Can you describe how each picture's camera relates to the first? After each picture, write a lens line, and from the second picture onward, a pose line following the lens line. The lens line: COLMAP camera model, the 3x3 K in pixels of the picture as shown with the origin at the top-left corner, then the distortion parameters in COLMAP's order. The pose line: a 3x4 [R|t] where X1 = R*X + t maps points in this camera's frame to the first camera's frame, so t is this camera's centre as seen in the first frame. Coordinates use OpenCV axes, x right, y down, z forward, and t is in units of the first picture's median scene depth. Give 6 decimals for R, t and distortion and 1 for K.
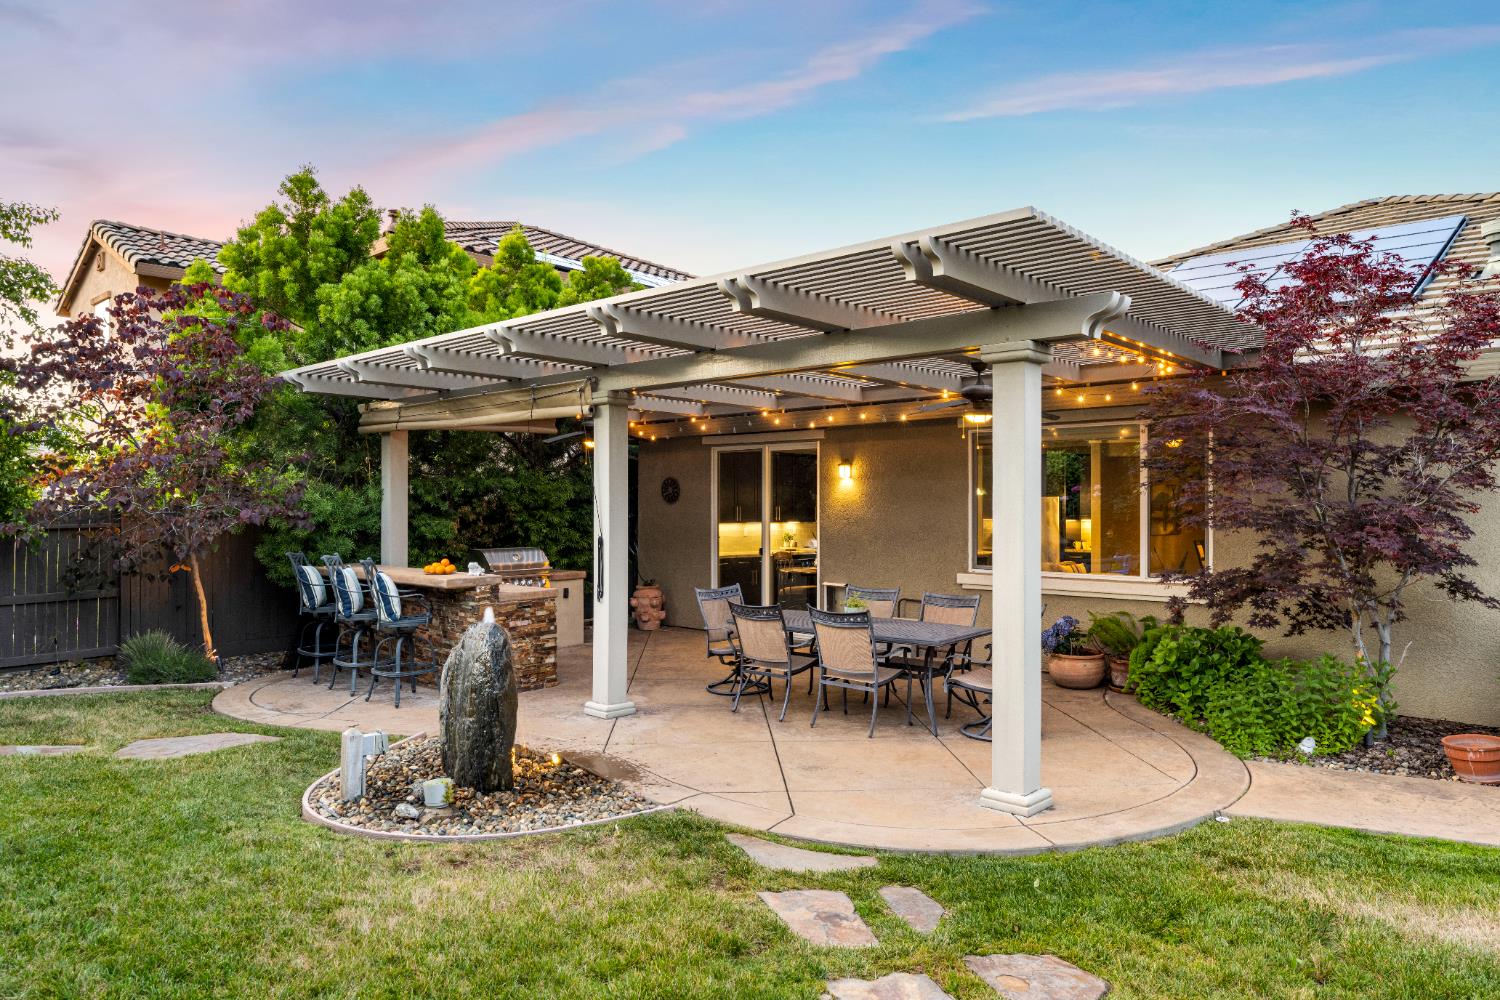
lens RADIAL K [[1050.3, 0, 743.7], [0, 1050.3, 505.0], [0, 0, 1]] dist [-0.011003, 0.000584]
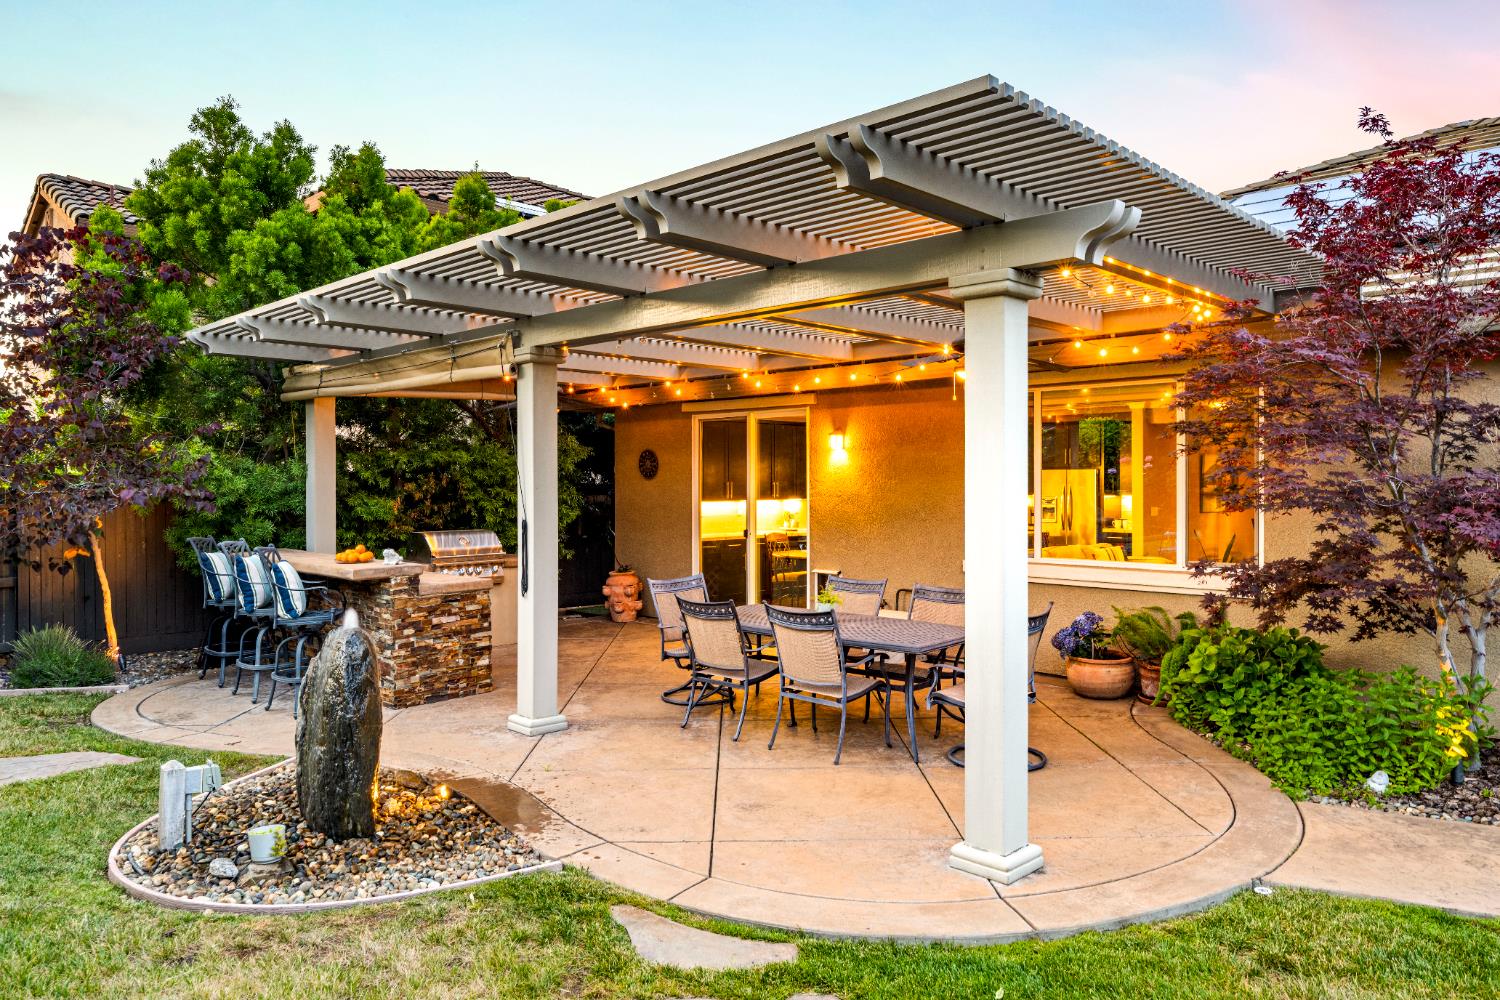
lens RADIAL K [[1122.7, 0, 724.8], [0, 1122.7, 491.4], [0, 0, 1]] dist [-0.009410, -0.001240]
pose [[0.999224, -0.003599, -0.039217, 0.060263], [0.004028, 0.999933, 0.010851, -0.001770], [0.039175, -0.011000, 0.999172, 0.105597]]
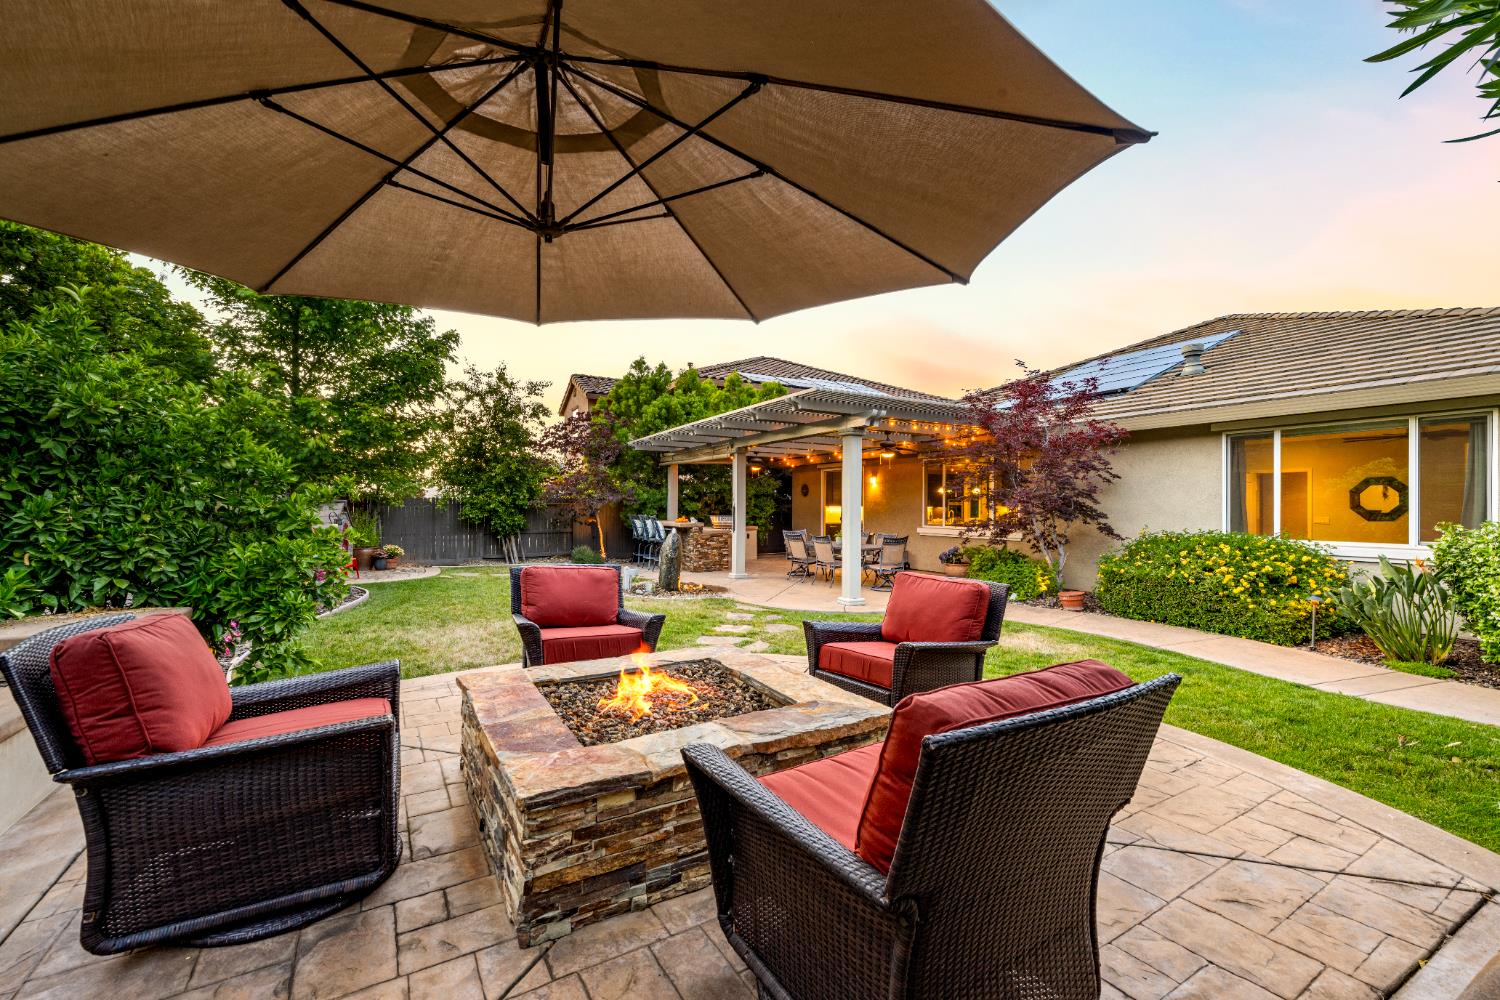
lens RADIAL K [[588.7, 0, 704.9], [0, 588.7, 498.2], [0, 0, 1]] dist [0.000570, 0.000008]
pose [[0.940415, -0.000585, -0.340027, 0.274079], [-0.002321, 0.999964, -0.008138, 0.022746], [0.340020, 0.008442, 0.940380, -0.337017]]
